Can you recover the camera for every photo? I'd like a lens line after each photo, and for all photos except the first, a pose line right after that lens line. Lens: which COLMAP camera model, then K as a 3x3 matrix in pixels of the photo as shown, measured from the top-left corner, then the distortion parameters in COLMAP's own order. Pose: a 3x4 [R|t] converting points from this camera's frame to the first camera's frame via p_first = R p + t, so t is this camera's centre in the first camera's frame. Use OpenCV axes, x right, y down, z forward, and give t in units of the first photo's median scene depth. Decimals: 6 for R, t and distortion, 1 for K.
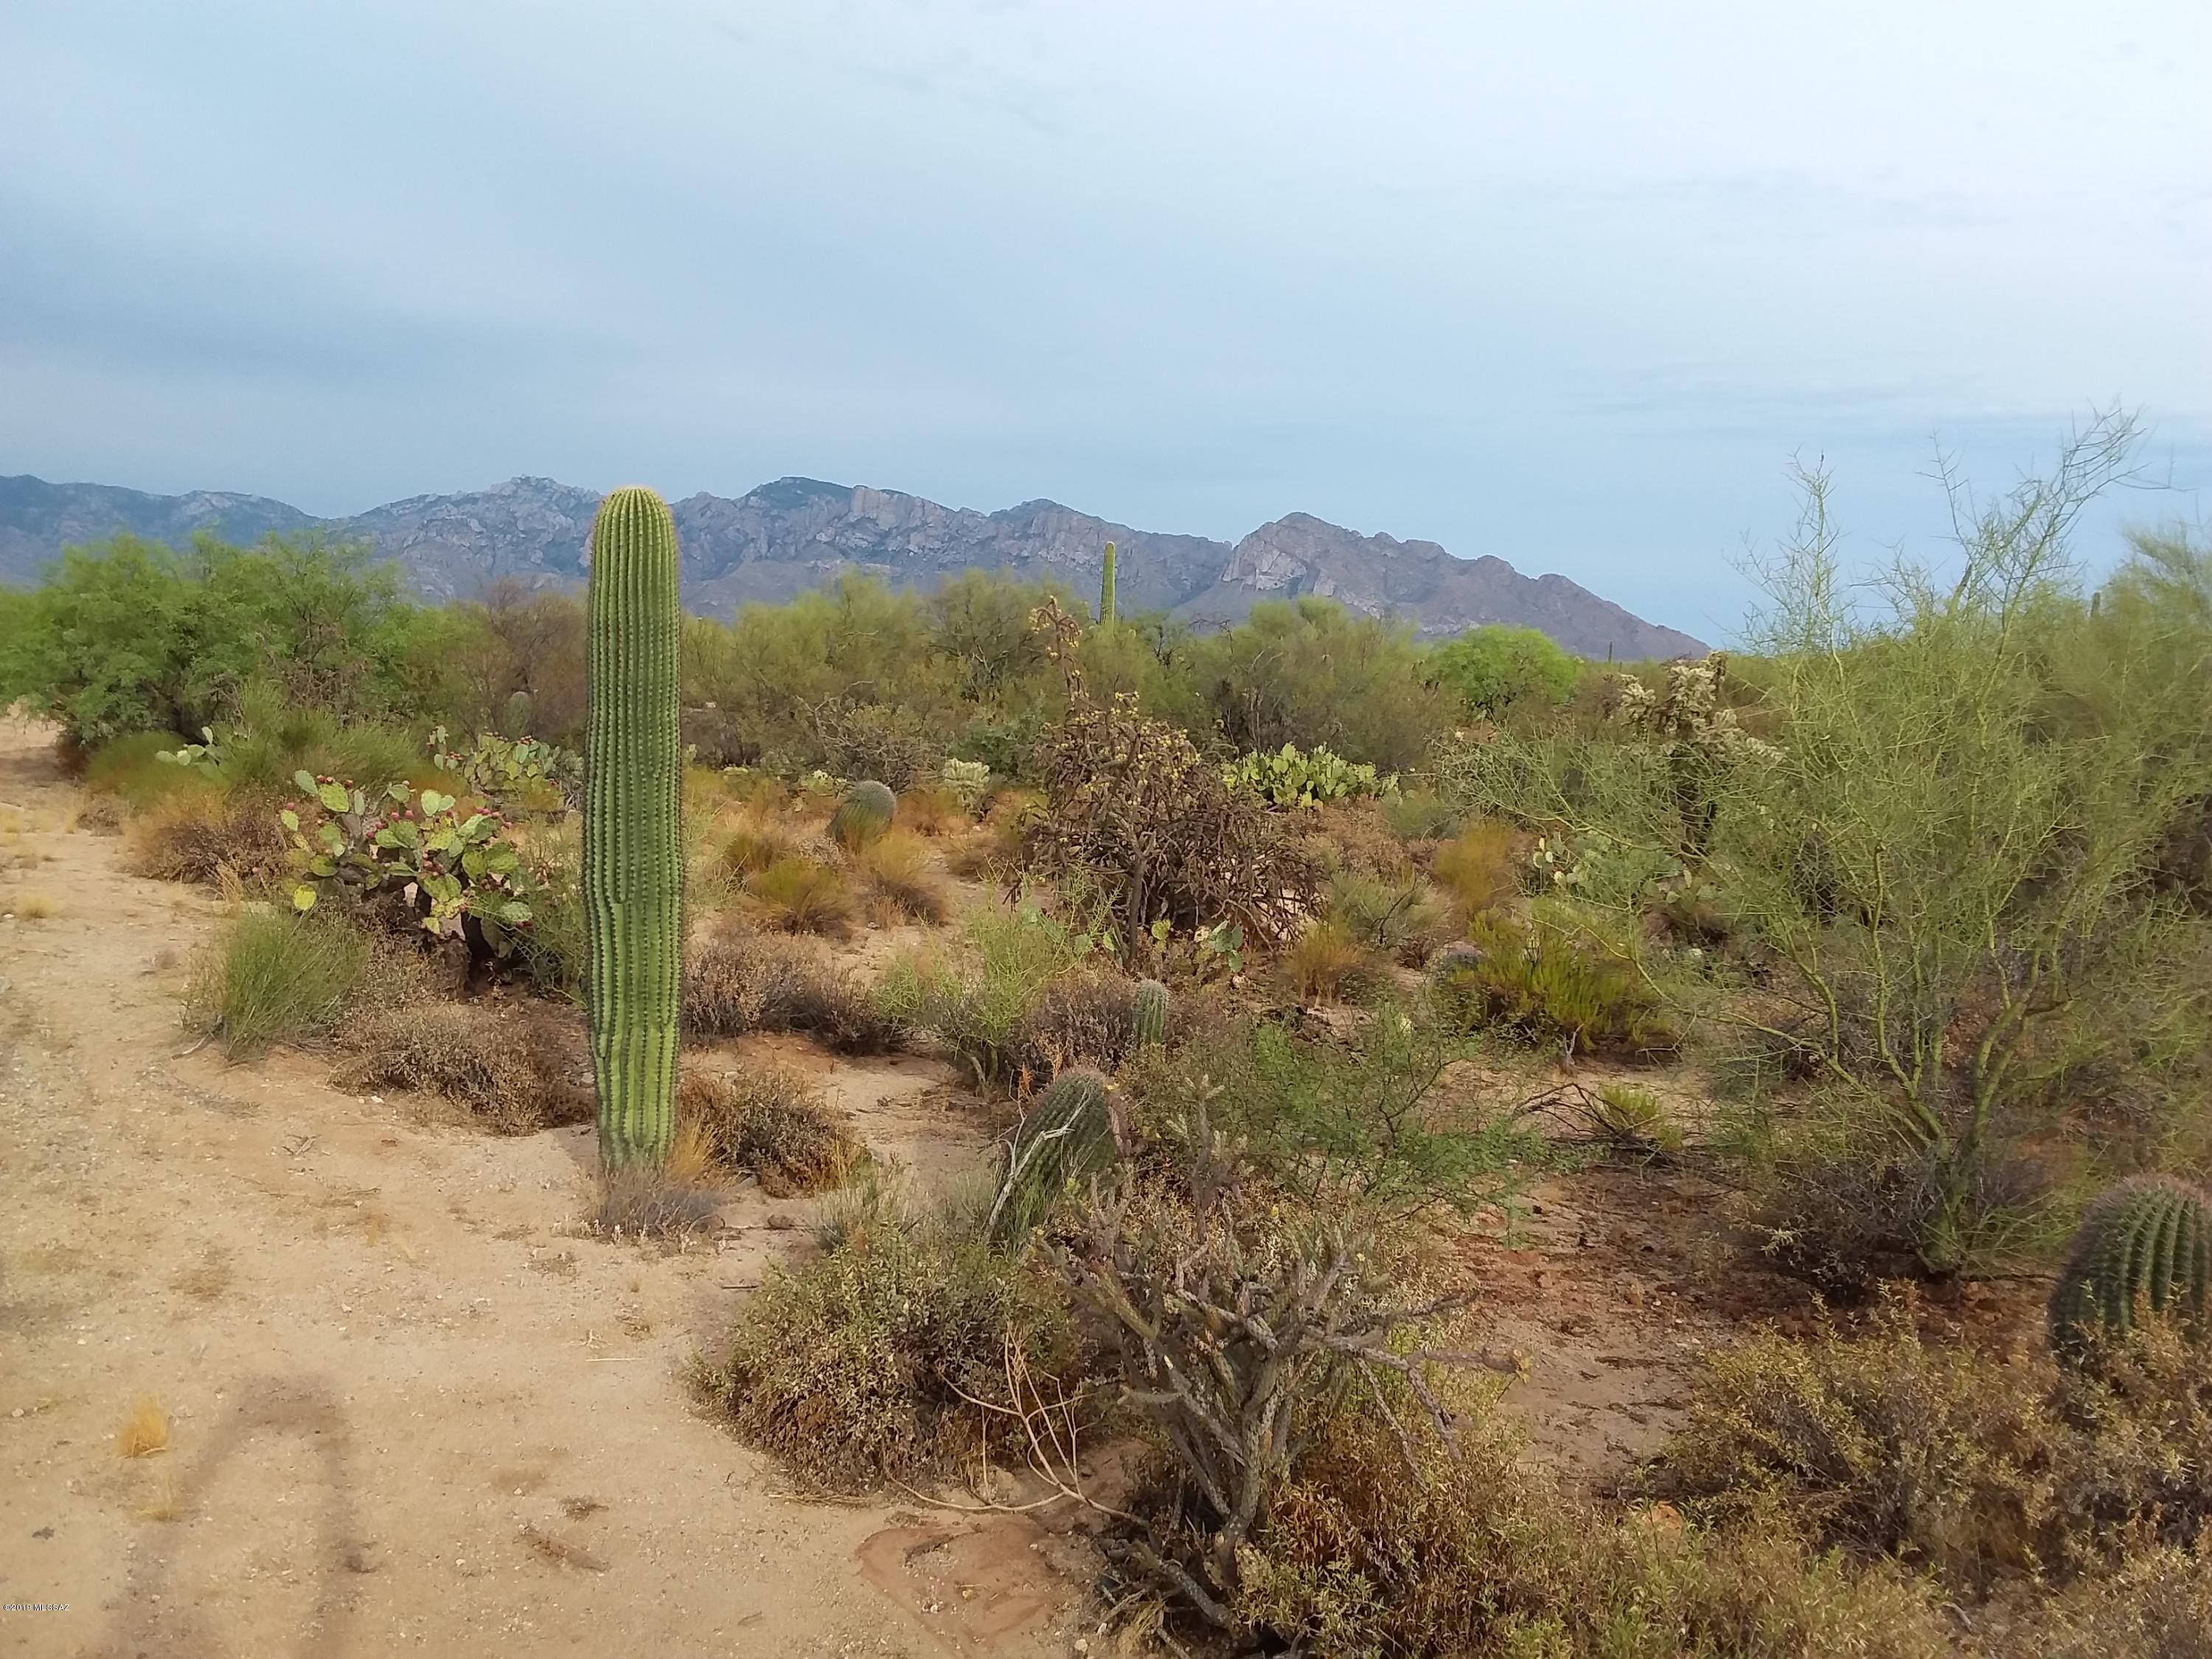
lens RADIAL K [[1776.9, 0, 1136.6], [0, 1776.9, 837.9], [0, 0, 1]] dist [0.127303, -0.196018]
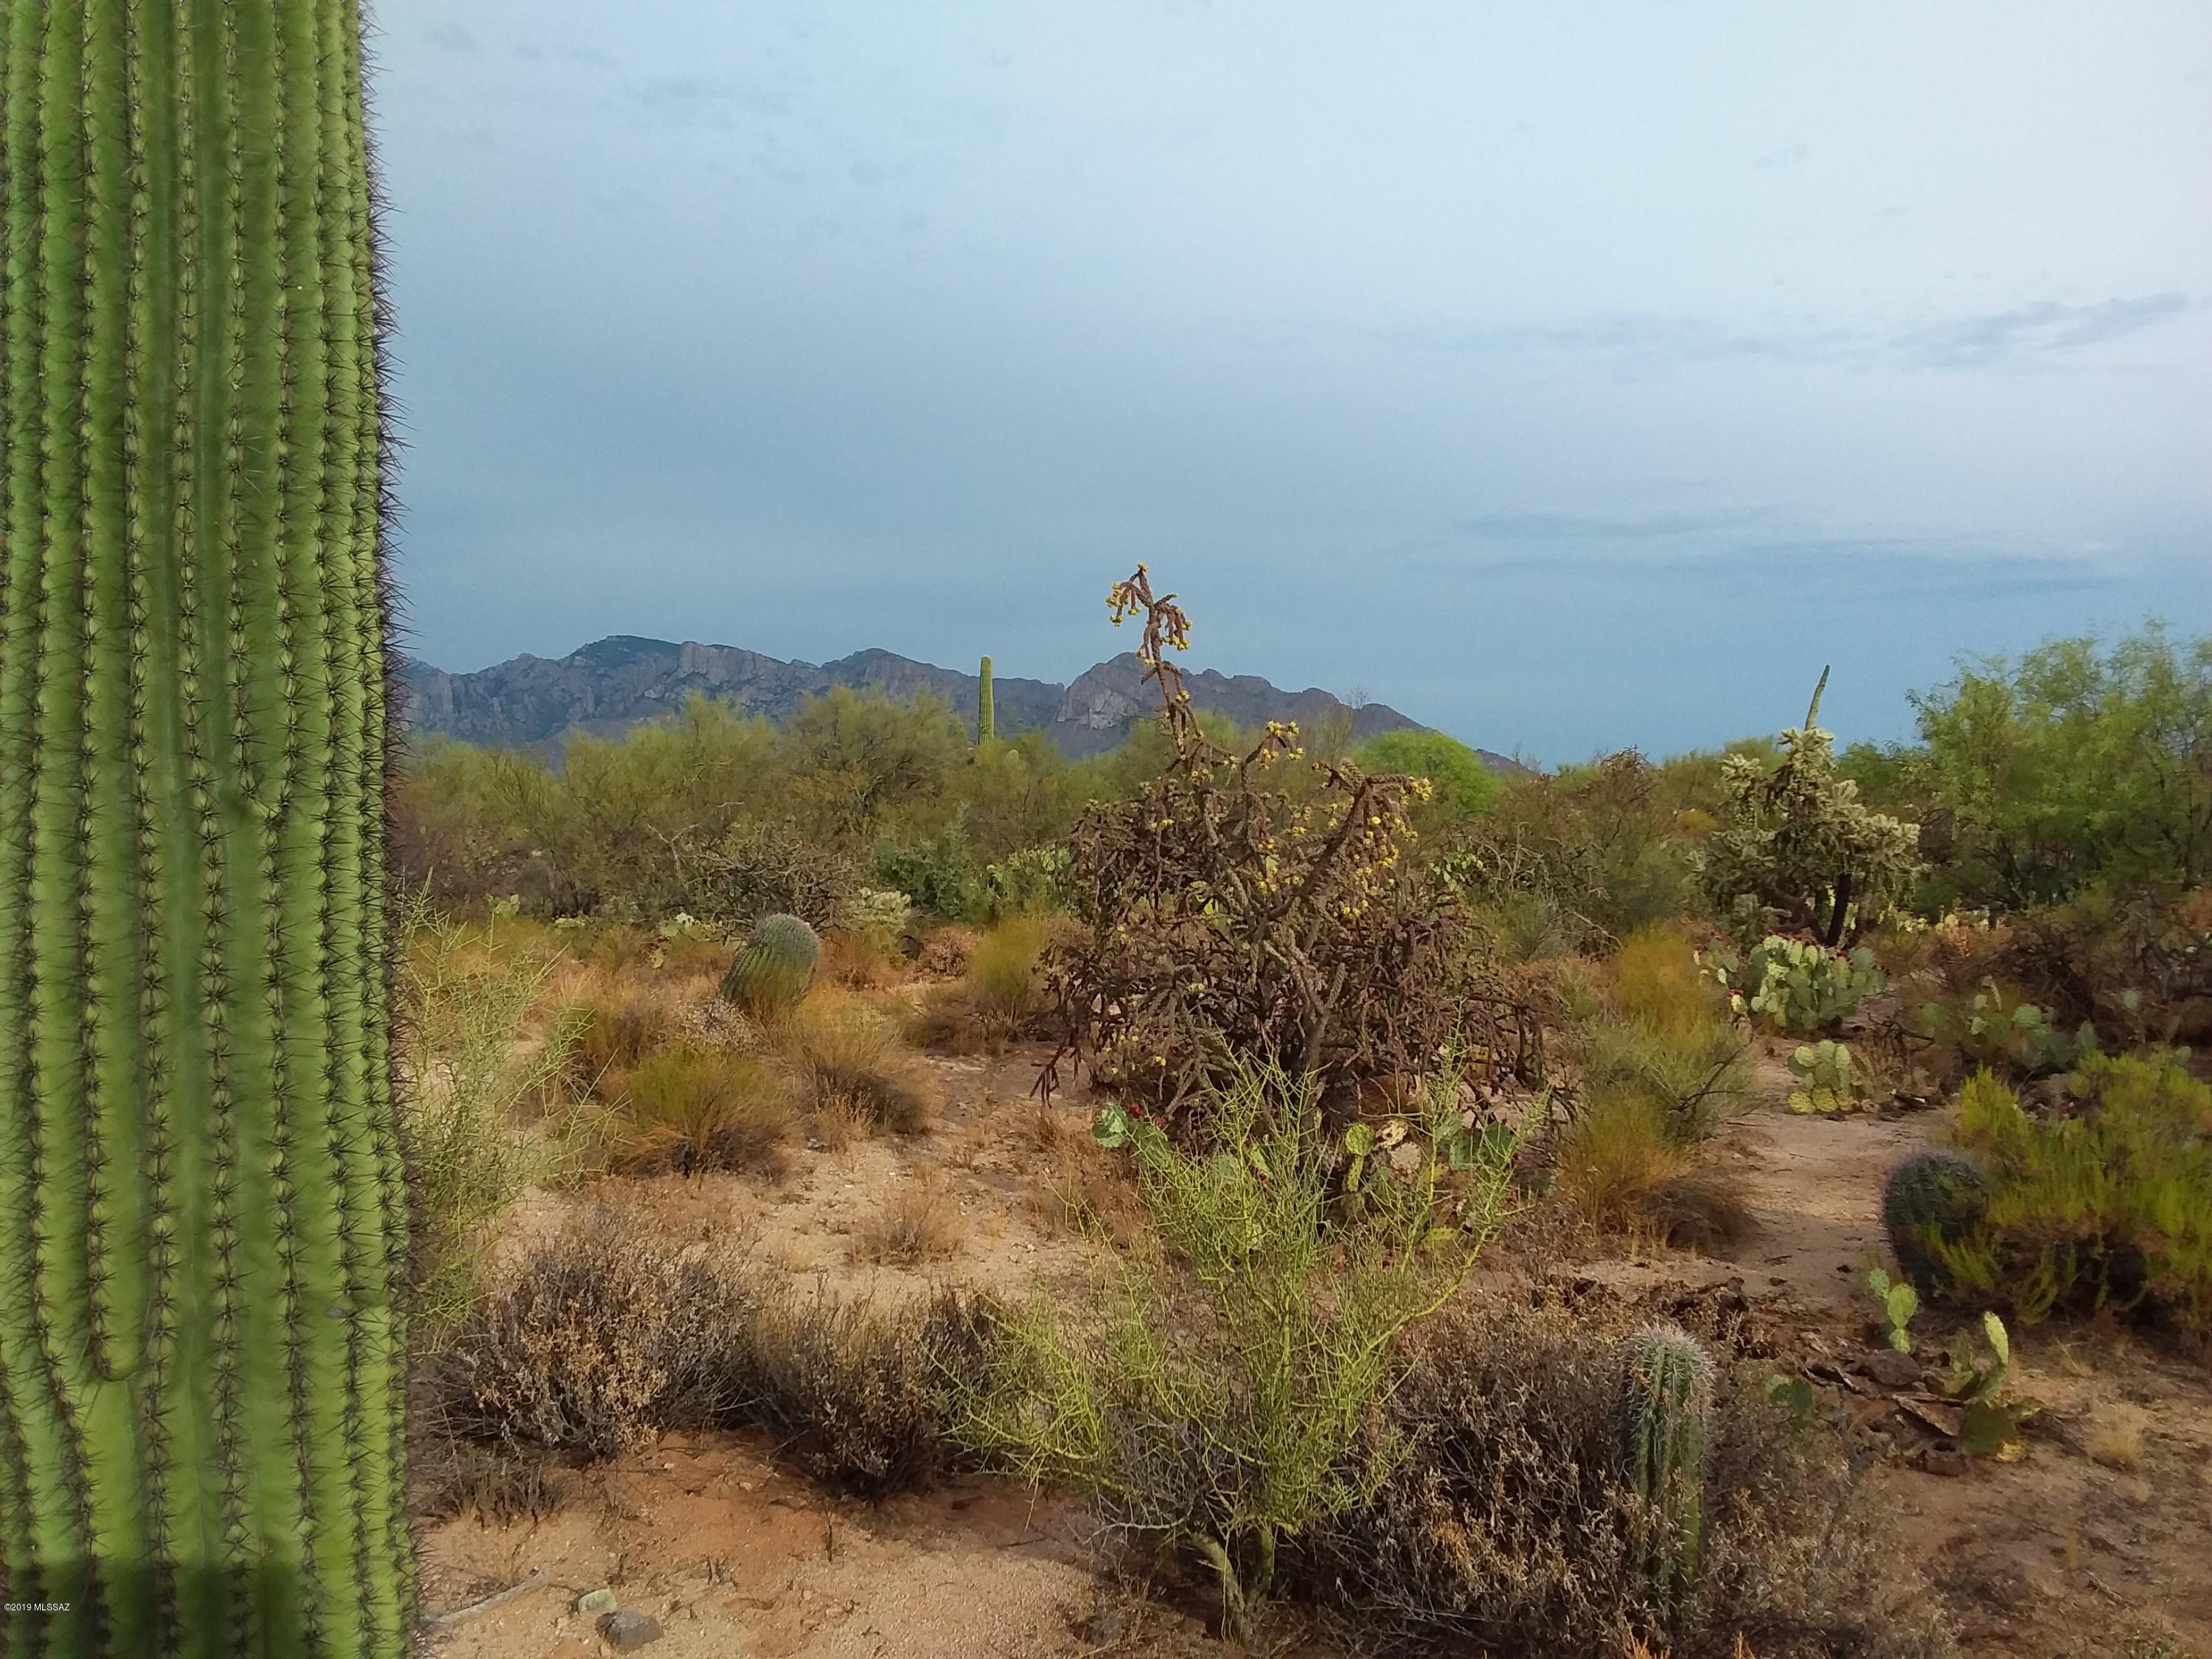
lens RADIAL K [[1776.9, 0, 1133.3], [0, 1776.9, 815.2], [0, 0, 1]] dist [0.127303, -0.196018]
pose [[0.995172, -0.044615, 0.087417, -0.113070], [0.052327, 0.994744, -0.088012, -0.004184], [-0.083031, 0.092162, 0.992276, 0.480399]]
